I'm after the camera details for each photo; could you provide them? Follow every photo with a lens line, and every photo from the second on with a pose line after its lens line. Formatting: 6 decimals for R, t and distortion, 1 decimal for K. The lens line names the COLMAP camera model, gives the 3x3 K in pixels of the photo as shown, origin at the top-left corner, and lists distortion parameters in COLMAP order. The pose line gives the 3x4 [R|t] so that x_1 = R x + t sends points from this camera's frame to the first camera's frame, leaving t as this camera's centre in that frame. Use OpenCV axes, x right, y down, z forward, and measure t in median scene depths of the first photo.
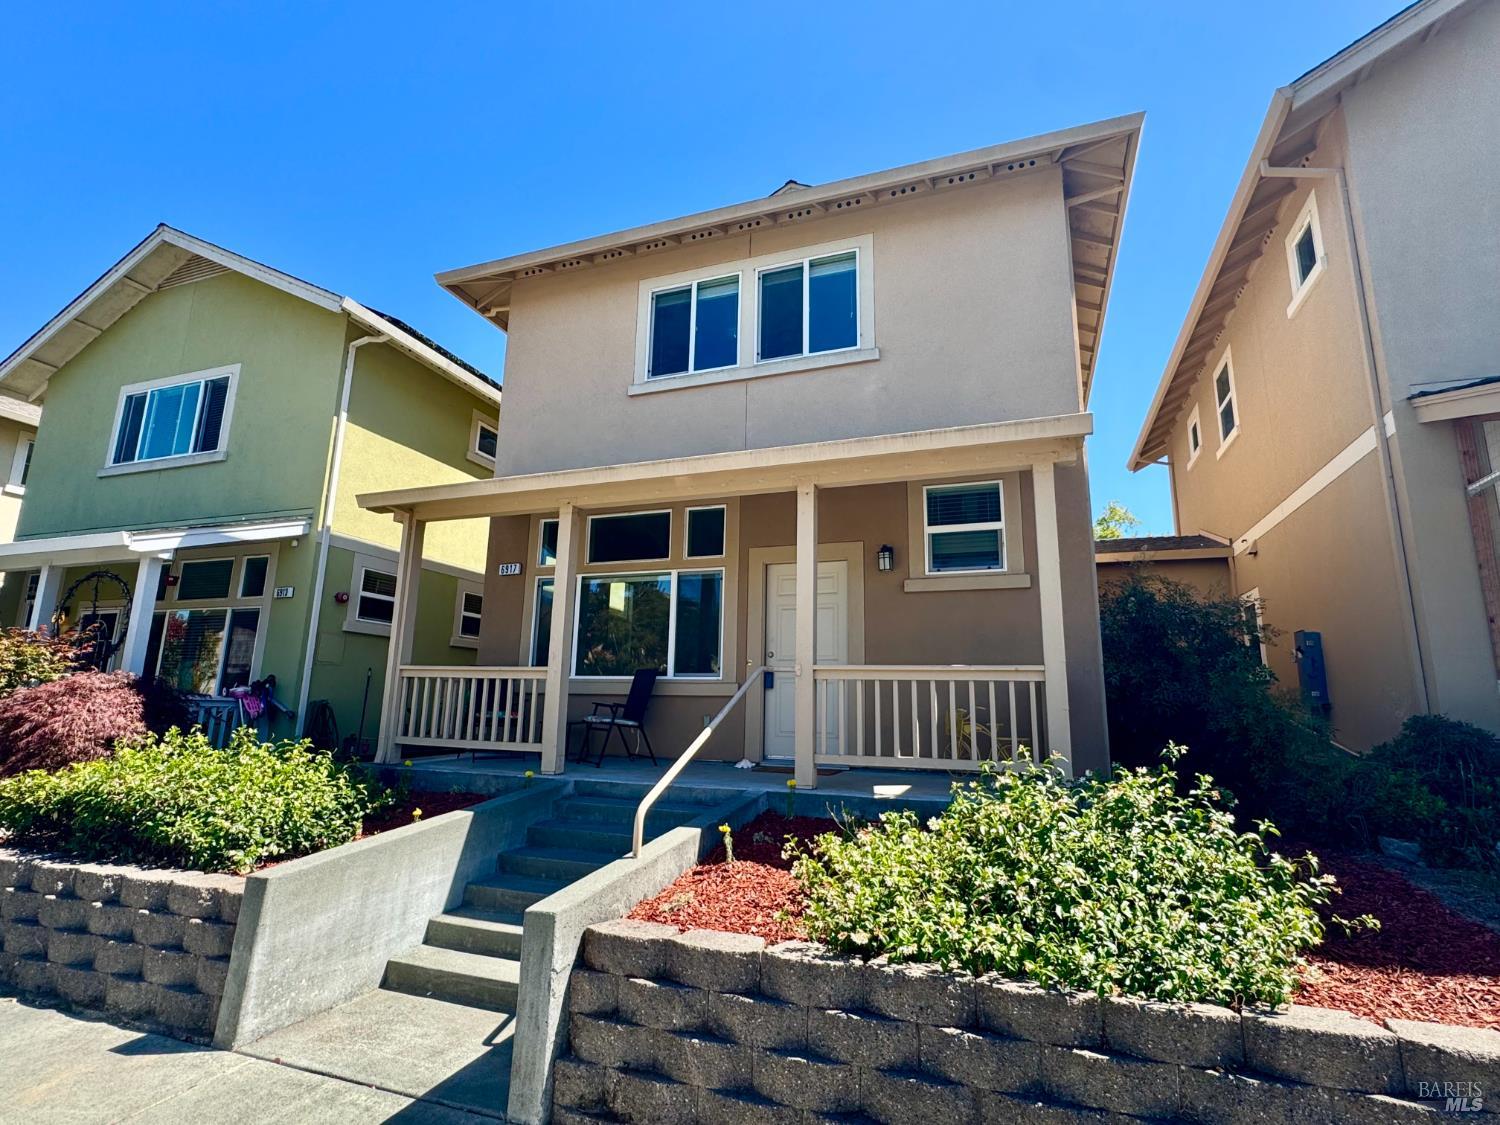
lens RADIAL K [[738.9, 0, 749.5], [0, 738.9, 561.9], [0, 0, 1]] dist [-0.016608, 0.009302]
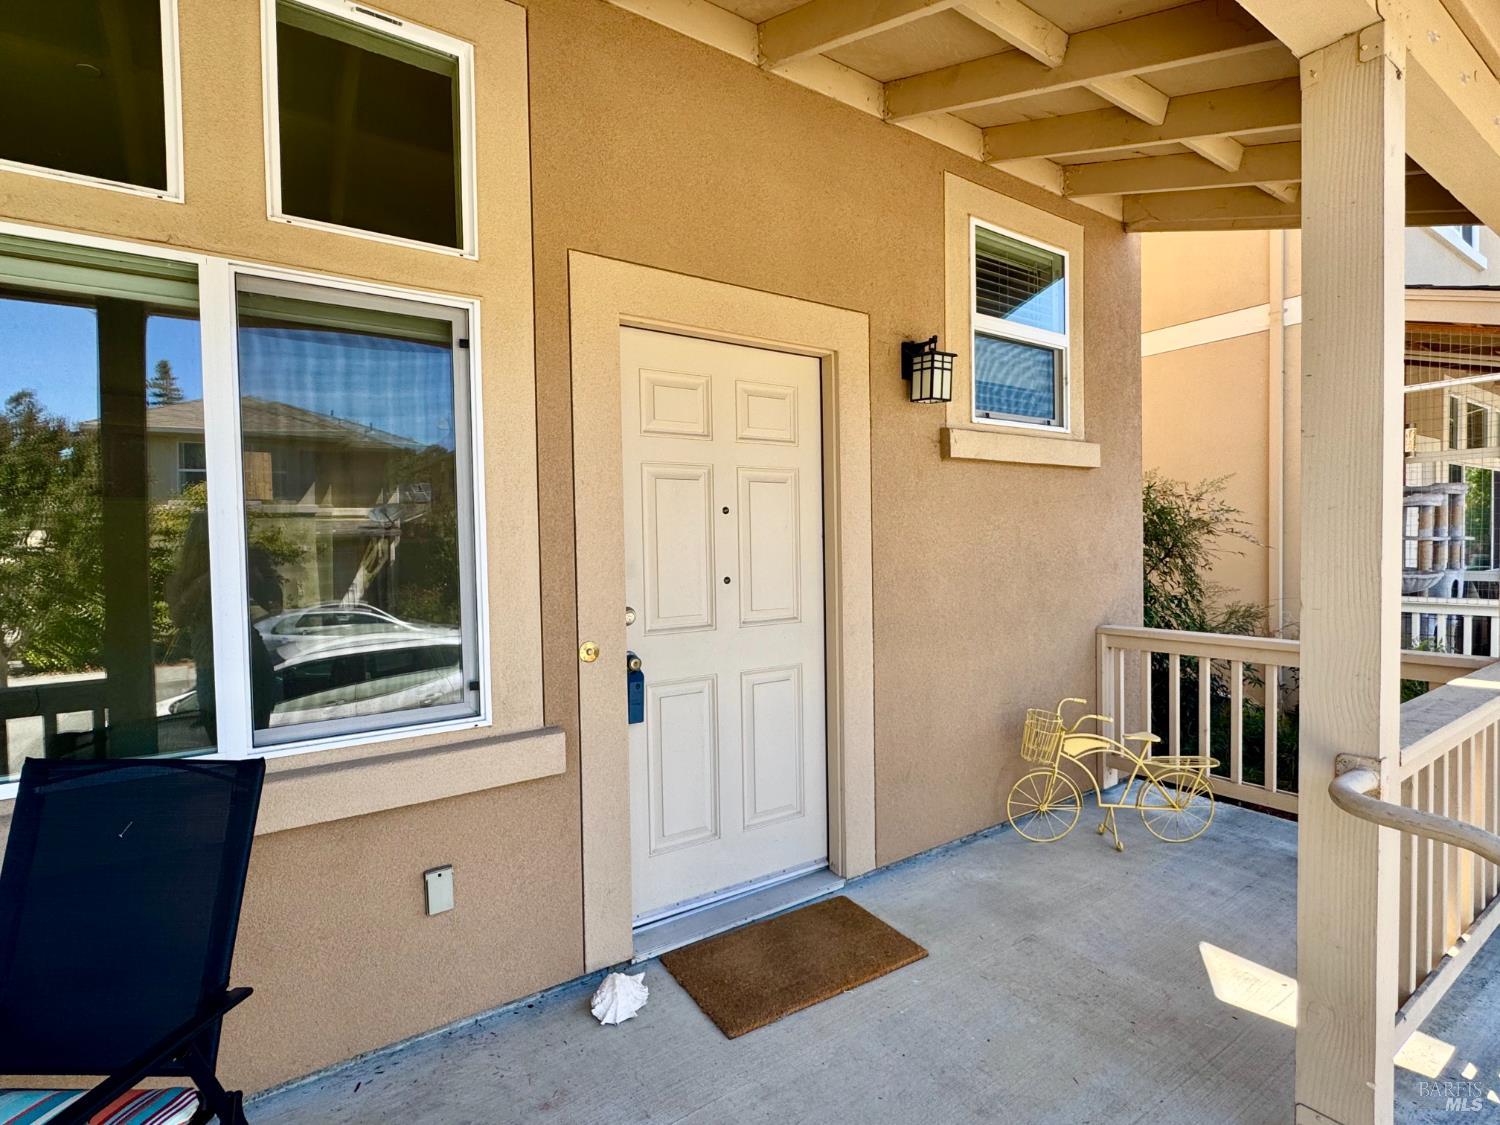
lens RADIAL K [[738.9, 0, 740.8], [0, 738.9, 561.8], [0, 0, 1]] dist [-0.016608, 0.009302]
pose [[0.572606, -0.051988, 0.818180, -0.202562], [-0.132149, 0.979084, 0.154697, 0.045933], [-0.809110, -0.196702, 0.553760, 0.780281]]
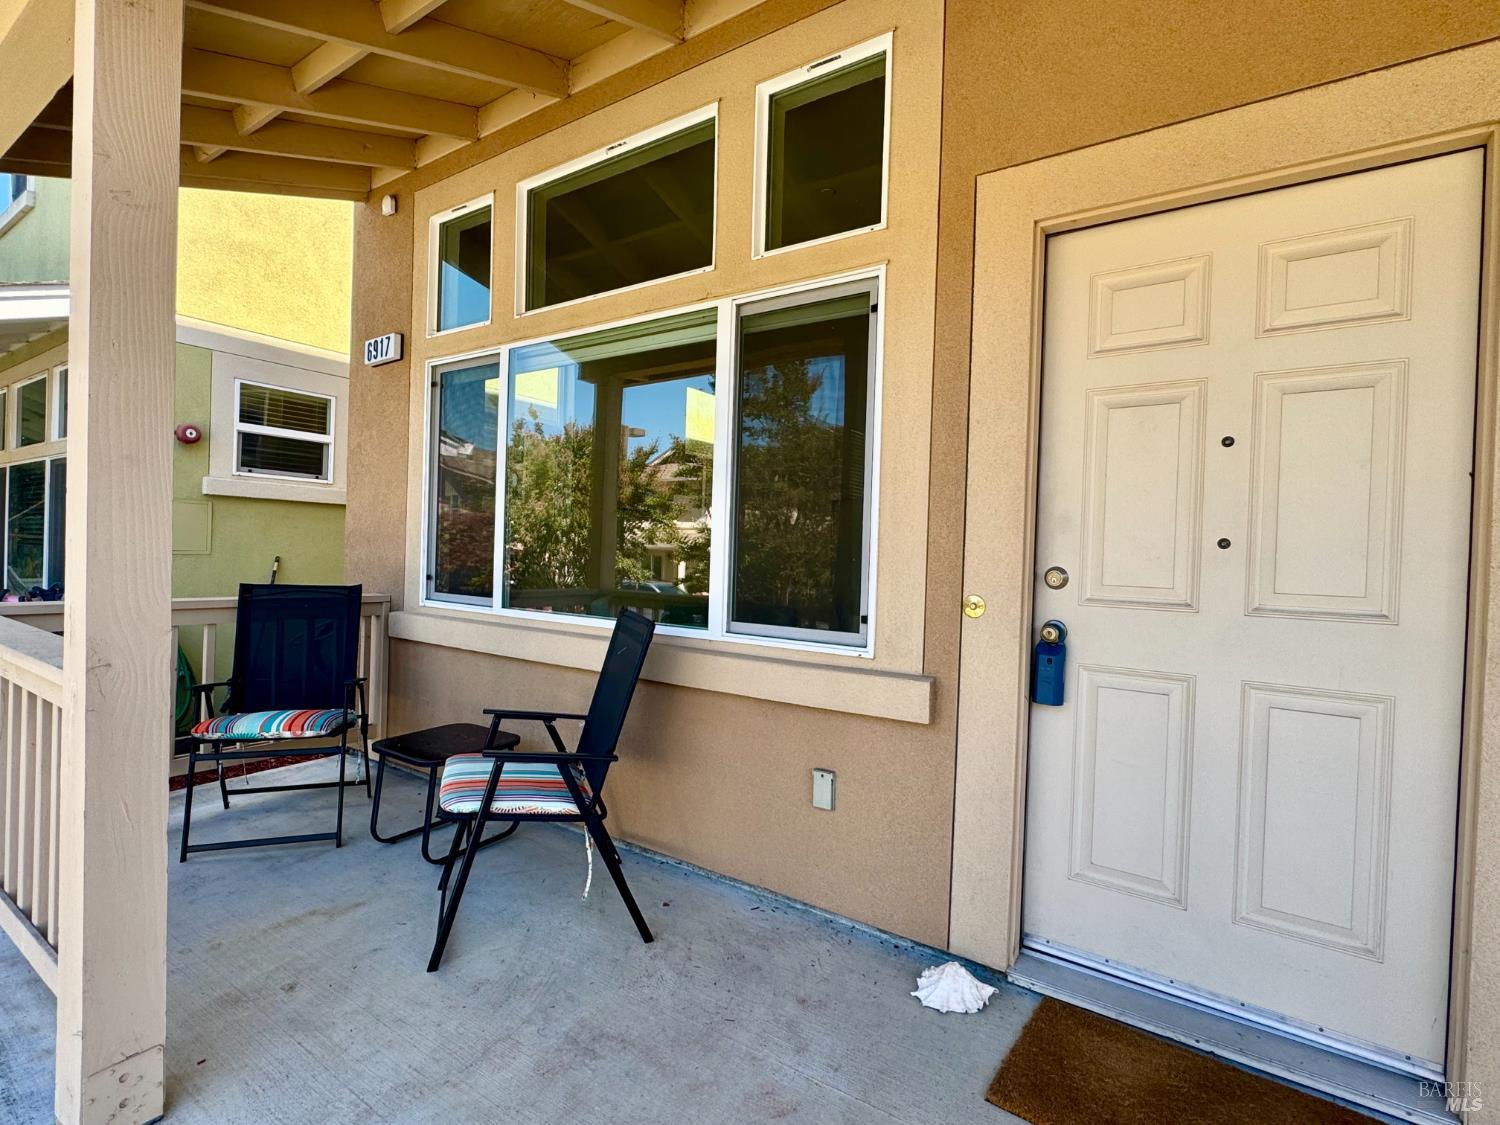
lens RADIAL K [[738.9, 0, 754.1], [0, 738.9, 566.1], [0, 0, 1]] dist [-0.016608, 0.009302]
pose [[0.969922, 0.014706, -0.242971, -0.012514], [0.035286, 0.979135, 0.200122, 0.063183], [0.240845, -0.202676, 0.949166, 0.712977]]
